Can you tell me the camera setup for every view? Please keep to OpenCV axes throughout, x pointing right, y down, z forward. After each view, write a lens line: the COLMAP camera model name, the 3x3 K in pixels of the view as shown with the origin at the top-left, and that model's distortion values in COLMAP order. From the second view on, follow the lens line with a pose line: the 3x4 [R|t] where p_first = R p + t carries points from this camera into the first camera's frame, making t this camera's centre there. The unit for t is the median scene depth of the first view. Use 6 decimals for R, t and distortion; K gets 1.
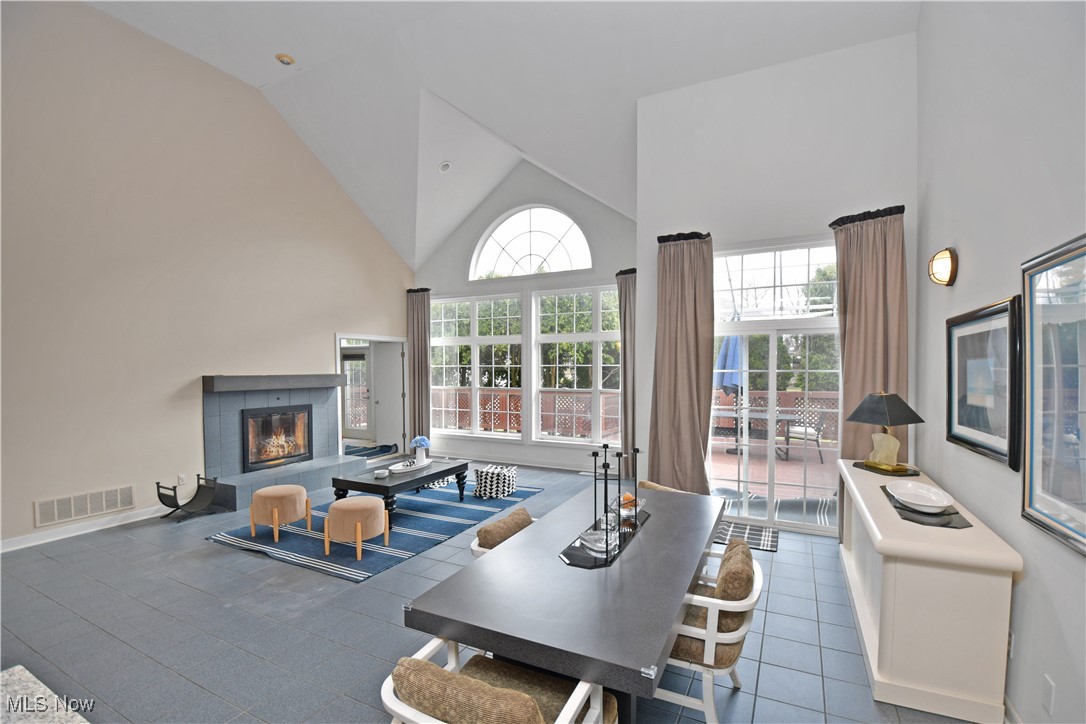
lens RADIAL K [[482.8, 0, 543.9], [0, 482.8, 372.1], [0, 0, 1]] dist [-0.000886, -0.016702]
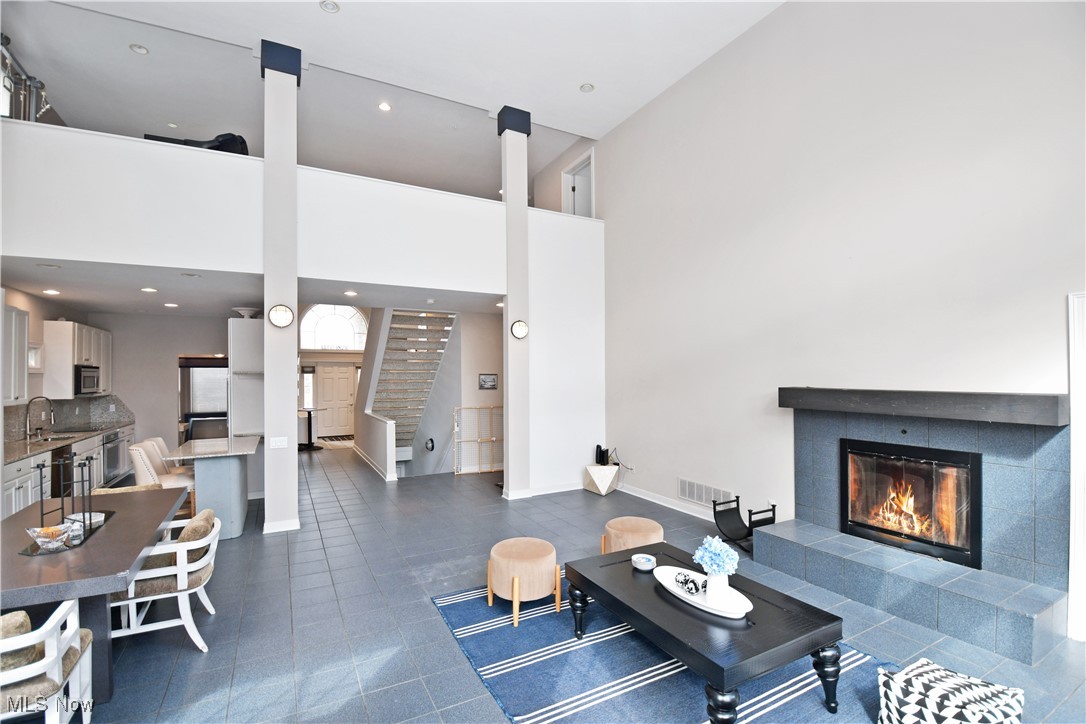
lens RADIAL K [[482.8, 0, 543.9], [0, 482.8, 372.1], [0, 0, 1]] dist [-0.000886, -0.016702]
pose [[-0.569841, 0.007636, -0.821720, 0.178097], [0.003707, 0.999971, 0.006721, -0.023154], [0.821747, 0.000783, -0.569852, 1.037683]]
